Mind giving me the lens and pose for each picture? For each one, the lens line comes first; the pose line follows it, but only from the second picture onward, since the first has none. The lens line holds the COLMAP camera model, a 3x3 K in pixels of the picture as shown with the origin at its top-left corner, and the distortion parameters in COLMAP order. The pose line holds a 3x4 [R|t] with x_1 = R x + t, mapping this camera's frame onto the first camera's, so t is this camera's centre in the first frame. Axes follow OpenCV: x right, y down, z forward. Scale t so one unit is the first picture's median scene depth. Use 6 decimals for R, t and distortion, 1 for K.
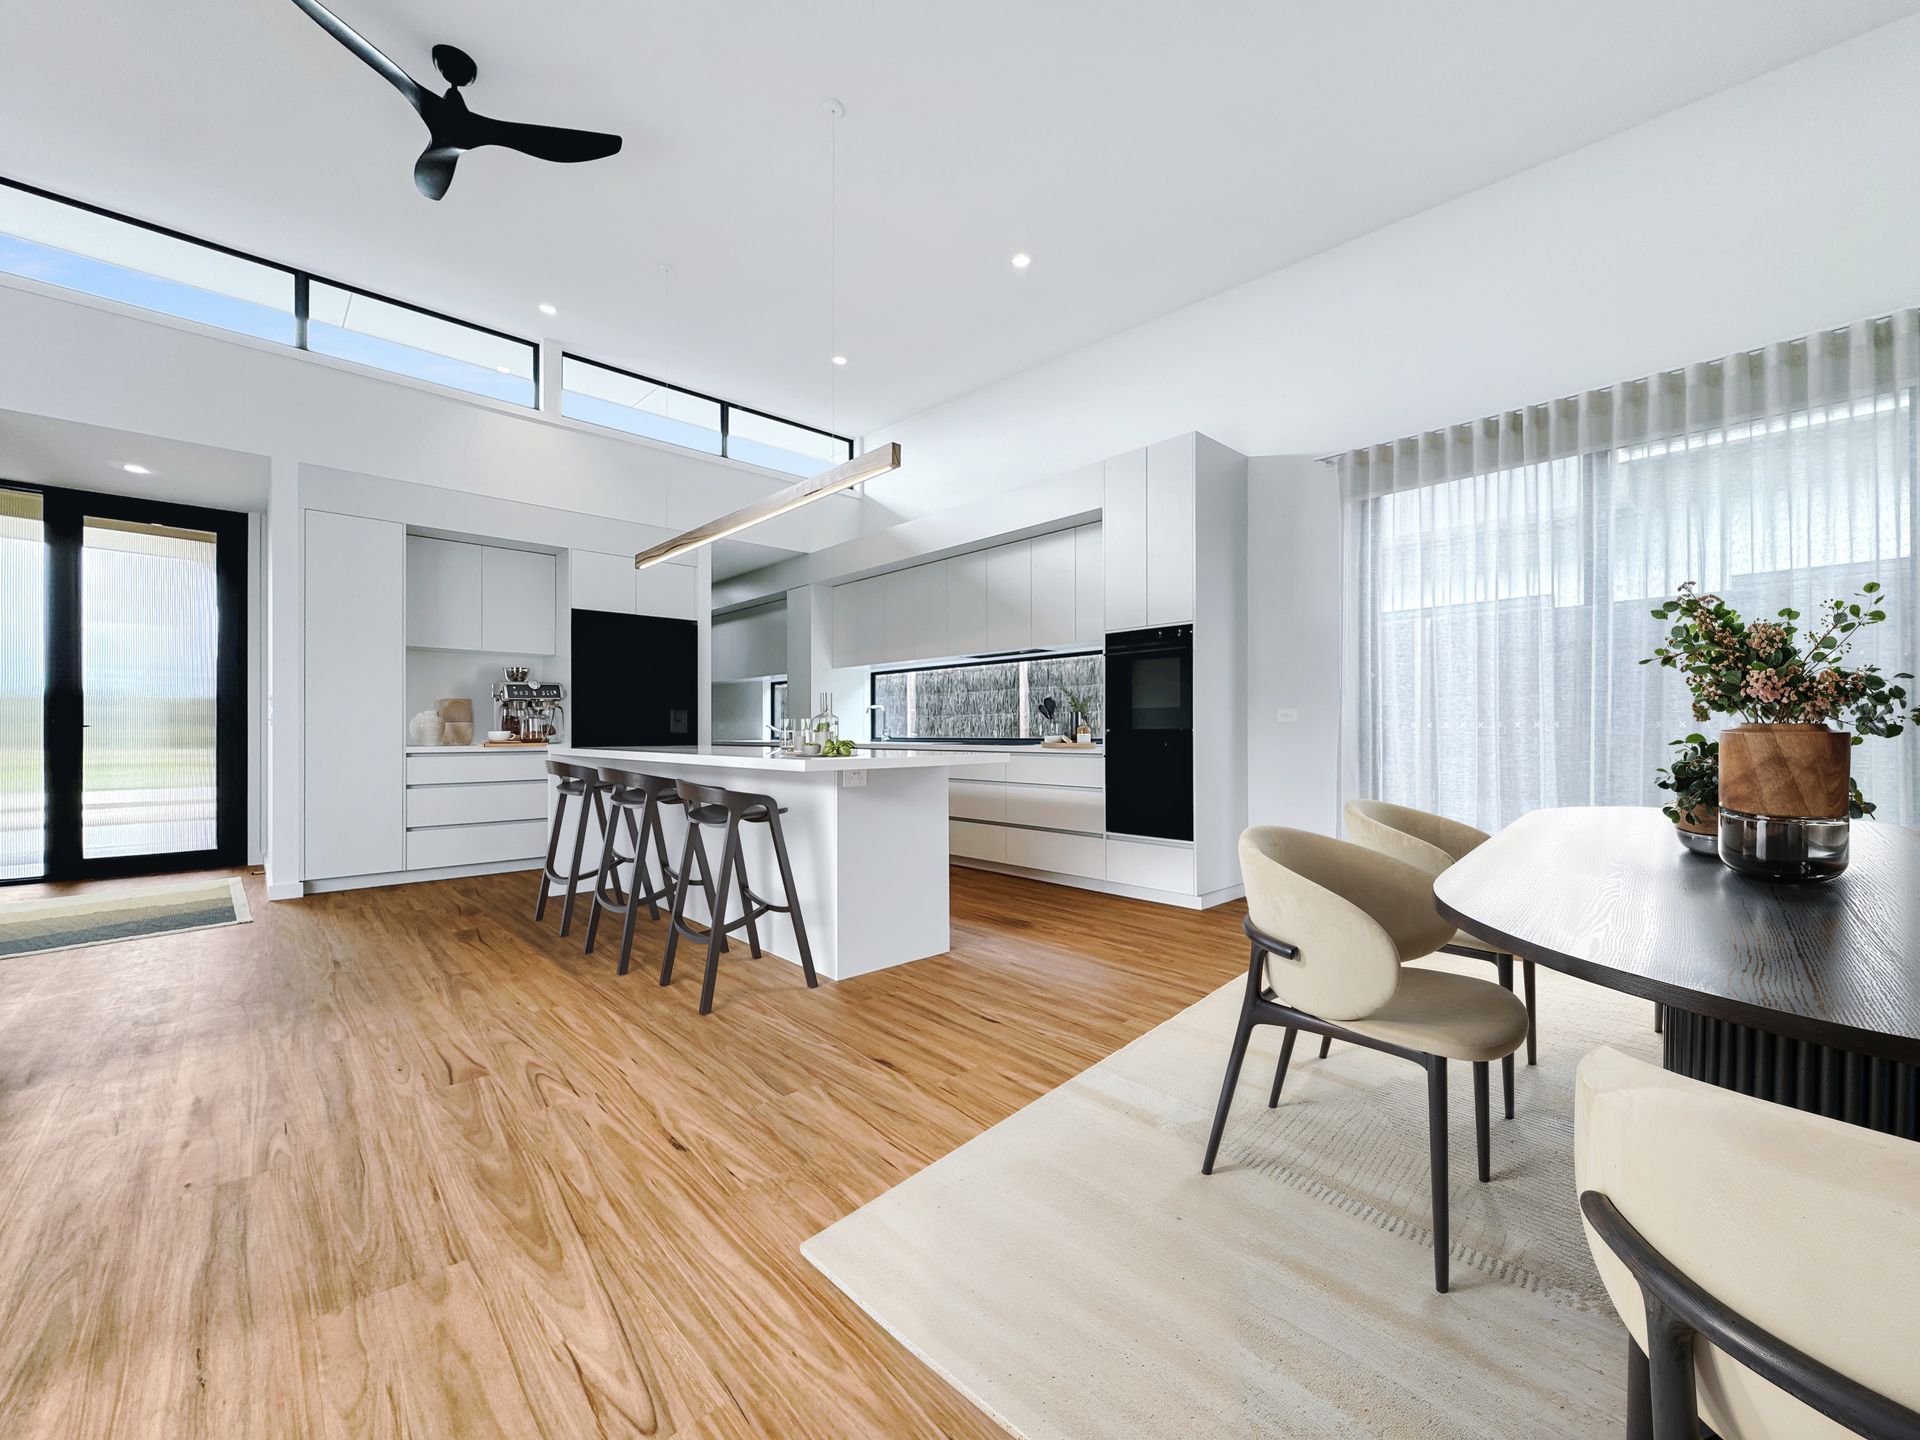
lens RADIAL K [[781.8, 0, 954.7], [0, 781.8, 717.9], [0, 0, 1]] dist [0.002238, 0.000111]
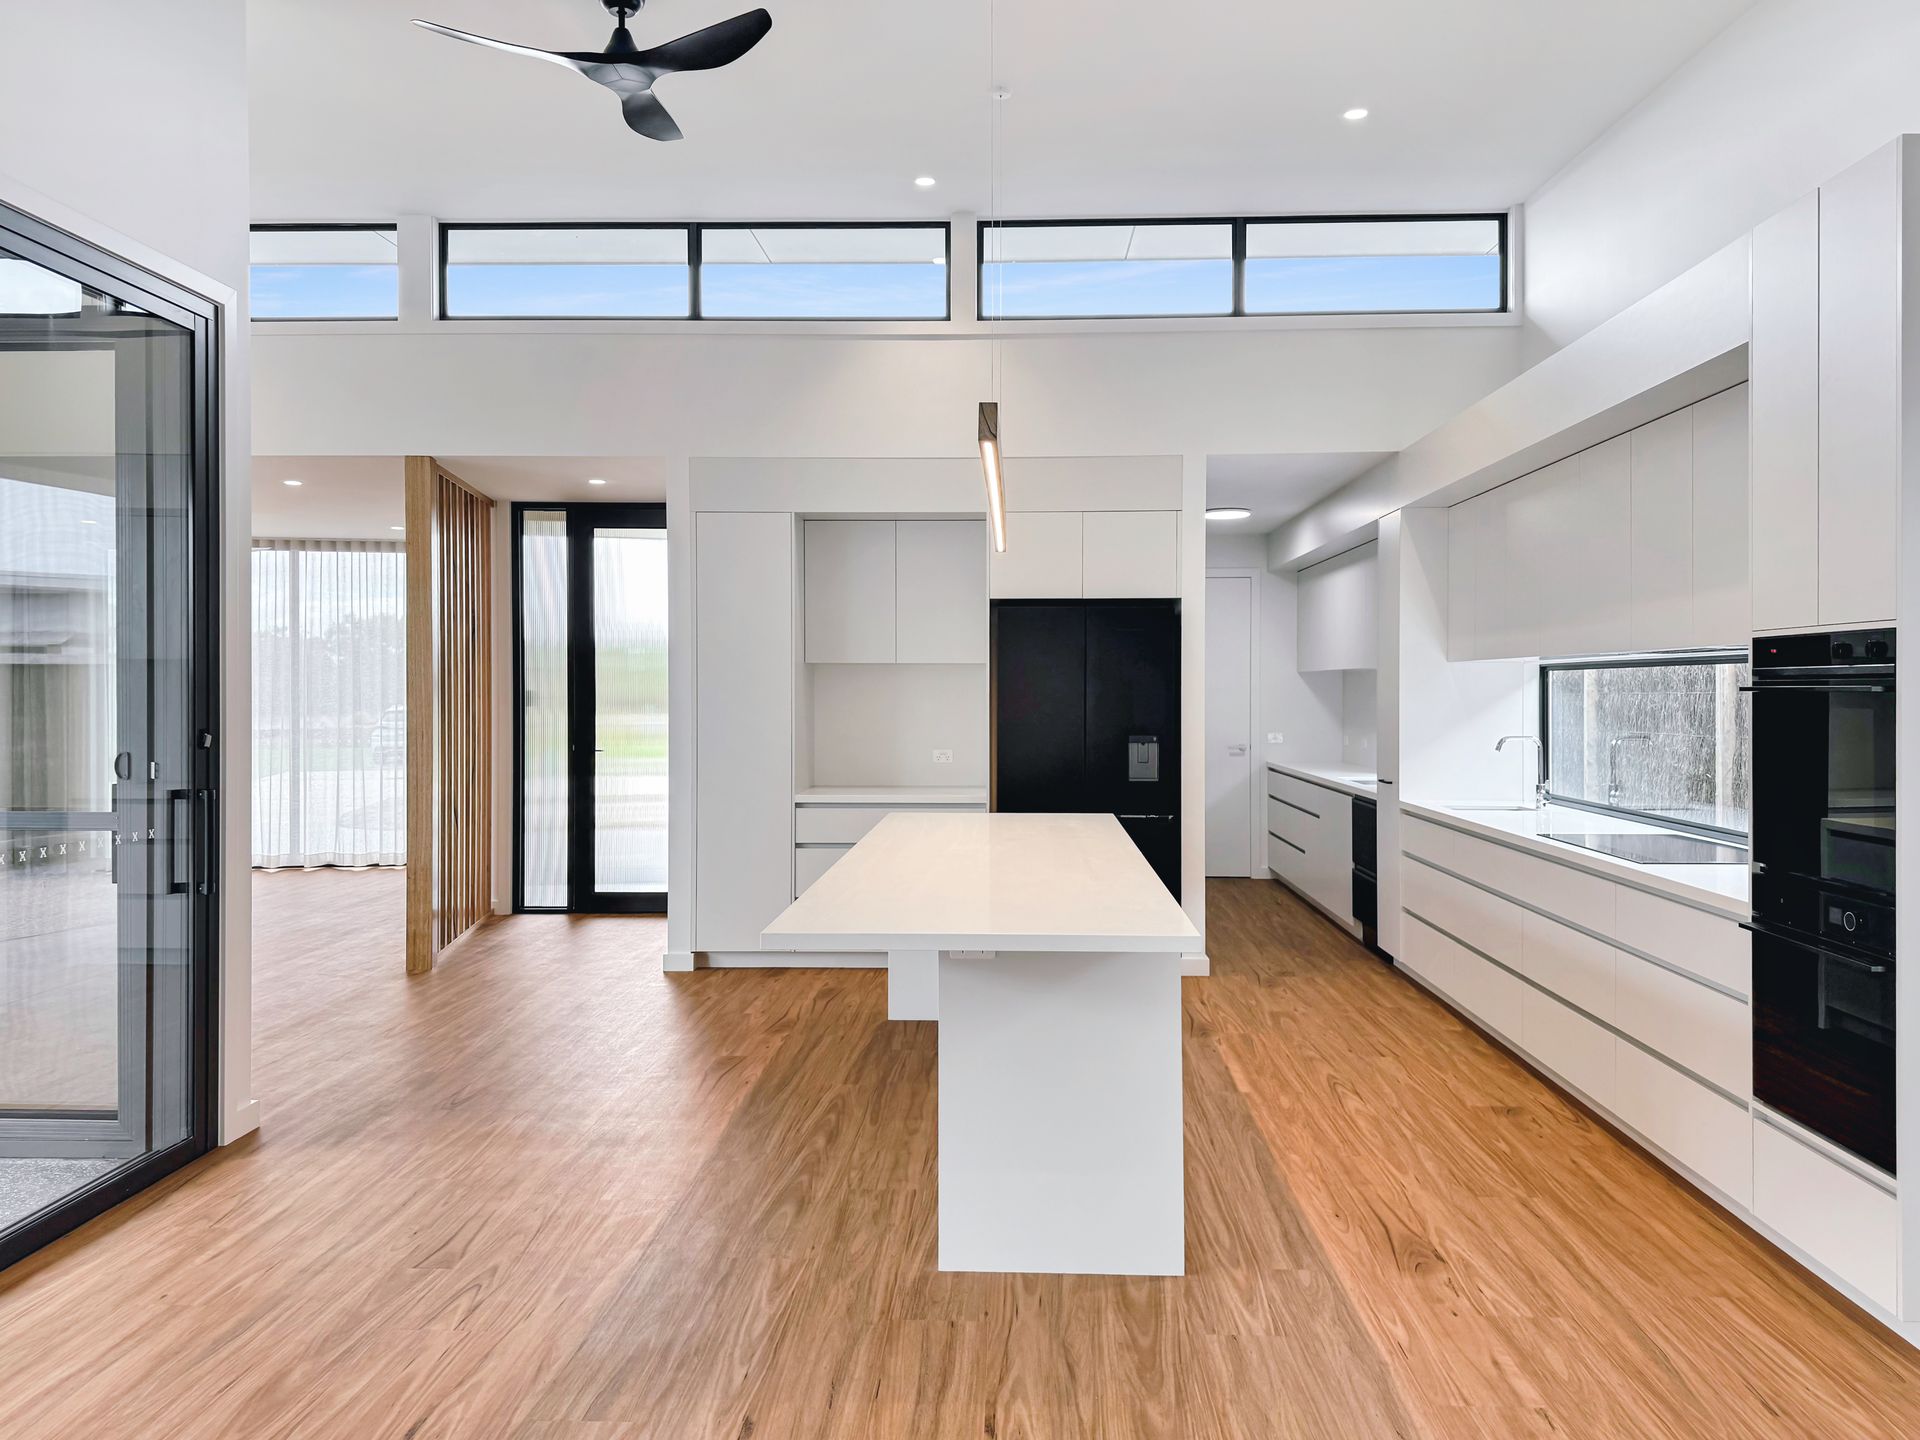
lens RADIAL K [[1380.0, 0, 966.6], [0, 1380.0, 677.8], [0, 0, 1]] dist [0.040834, -0.039284]
pose [[0.708731, -0.001338, -0.705477, 0.488766], [0.009143, 0.999932, 0.007289, -0.109547], [0.705419, -0.011616, 0.708695, 0.177965]]
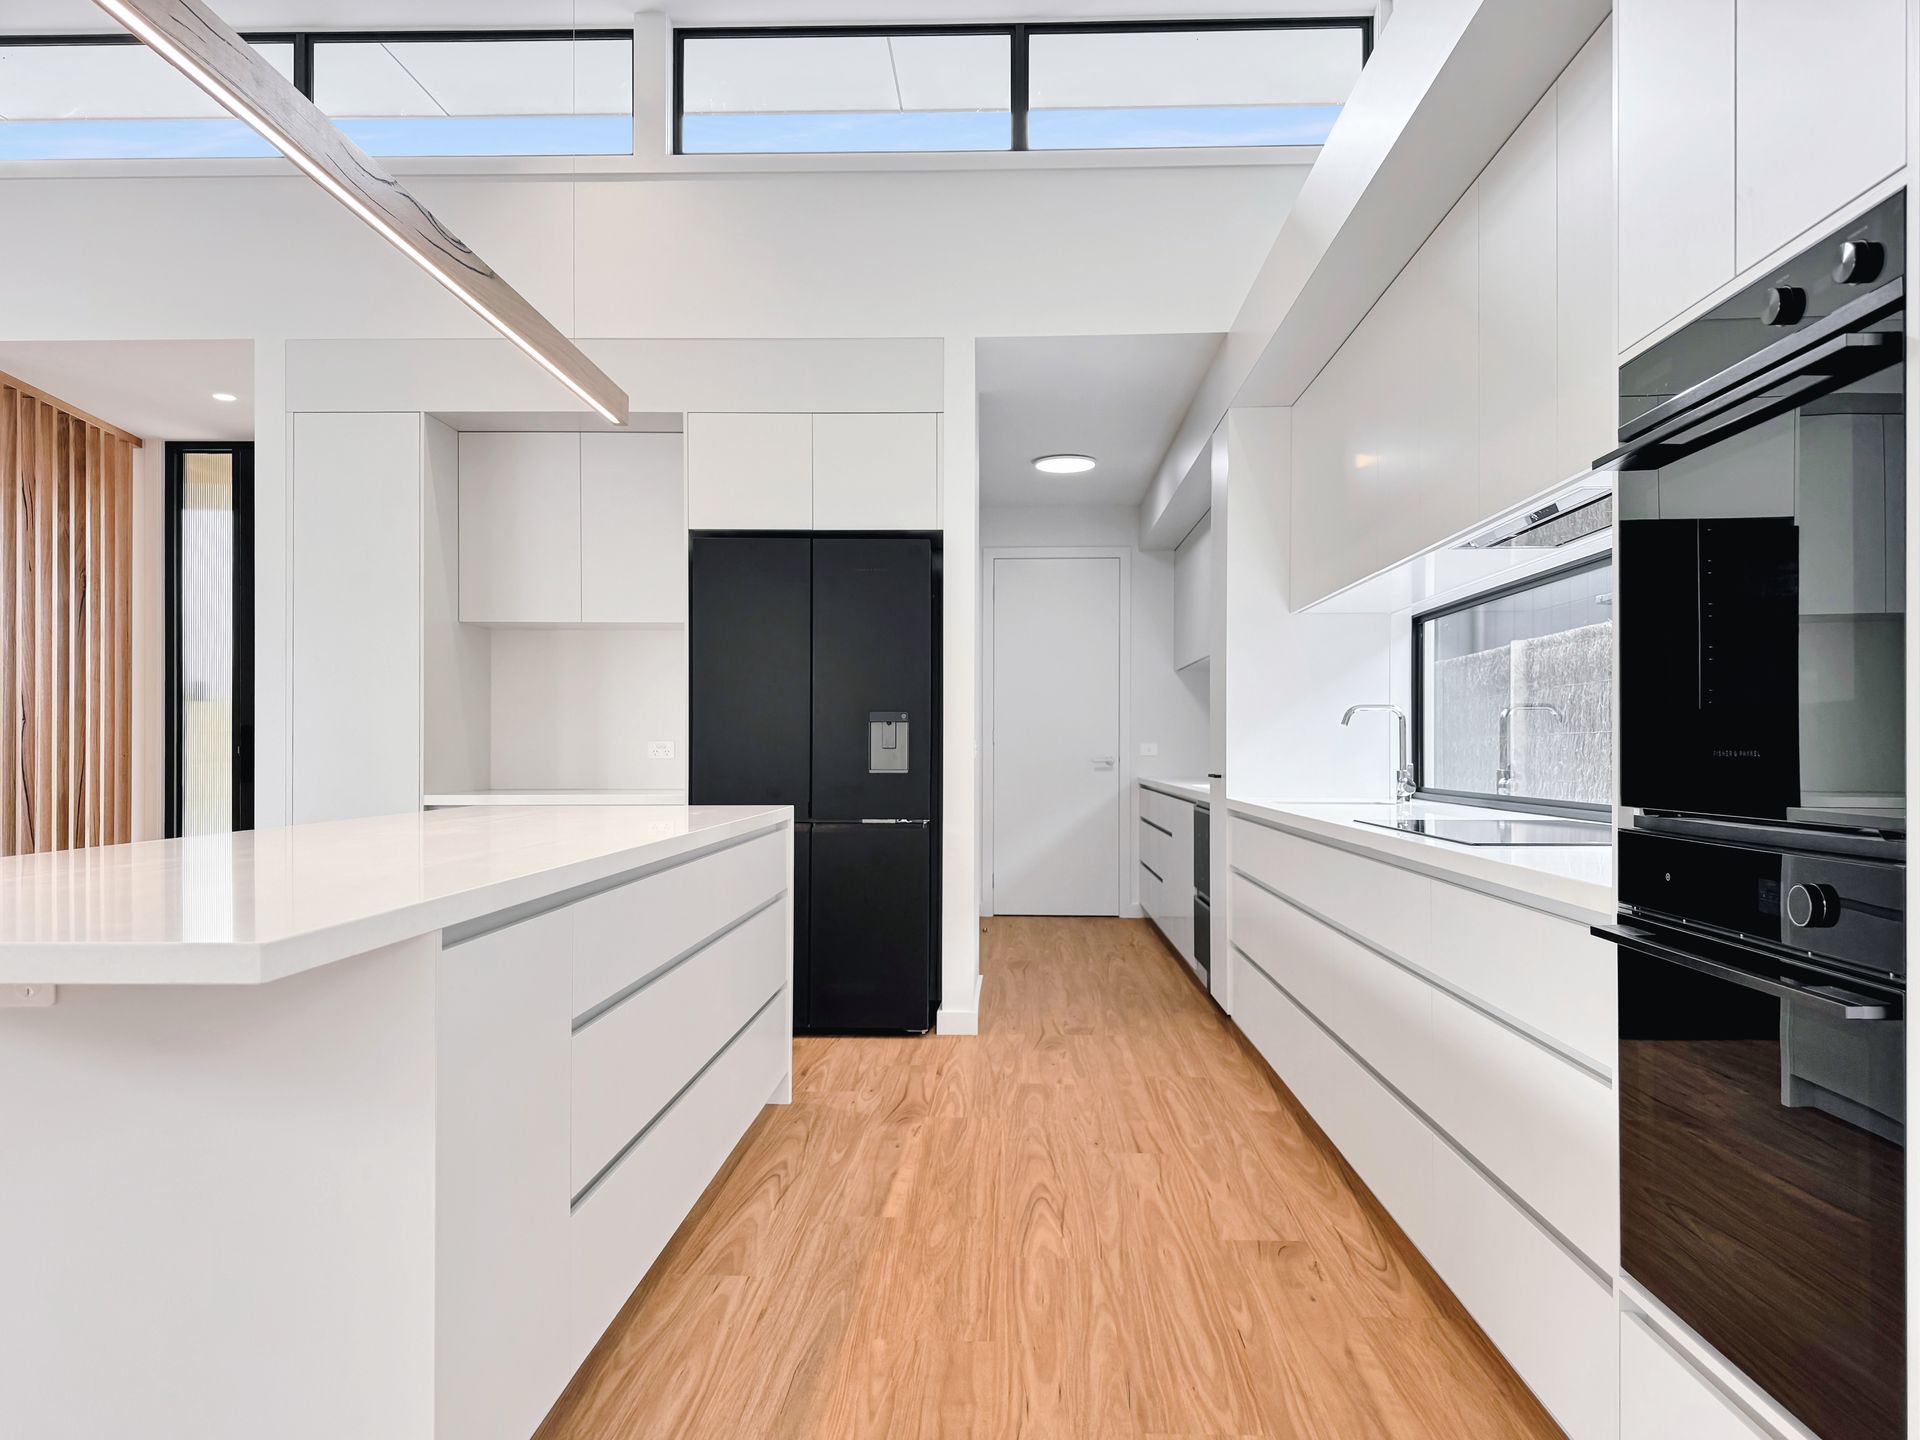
lens RADIAL K [[1380.0, 0, 973.9], [0, 1380.0, 720.5], [0, 0, 1]] dist [0.040834, -0.039284]
pose [[0.715542, -0.009321, -0.698508, 0.386233], [0.008348, 0.999954, -0.004791, -0.010632], [0.698520, -0.002403, 0.715586, 0.678642]]
